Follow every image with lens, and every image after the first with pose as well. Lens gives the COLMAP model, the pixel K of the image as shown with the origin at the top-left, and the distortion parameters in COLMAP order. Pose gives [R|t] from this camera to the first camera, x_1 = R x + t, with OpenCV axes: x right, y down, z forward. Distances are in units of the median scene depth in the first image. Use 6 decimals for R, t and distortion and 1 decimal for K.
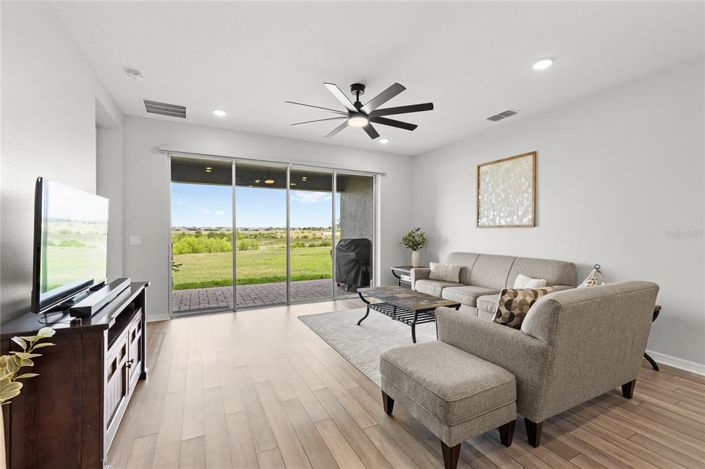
lens RADIAL K [[301.4, 0, 346.5], [0, 301.4, 237.2], [0, 0, 1]] dist [-0.000023, -0.000357]
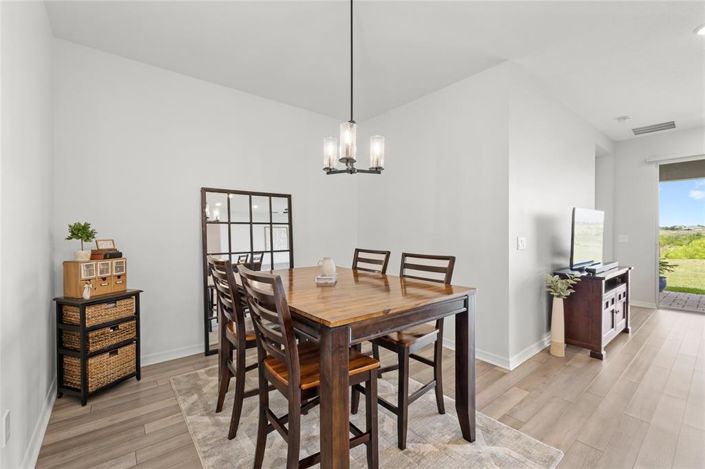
lens RADIAL K [[301.4, 0, 346.5], [0, 301.4, 237.2], [0, 0, 1]] dist [-0.000023, -0.000357]
pose [[0.207684, 0.006421, -0.978175, 0.467653], [-0.009484, 0.999945, 0.004550, 0.016723], [0.978150, 0.008332, 0.207733, -0.634714]]
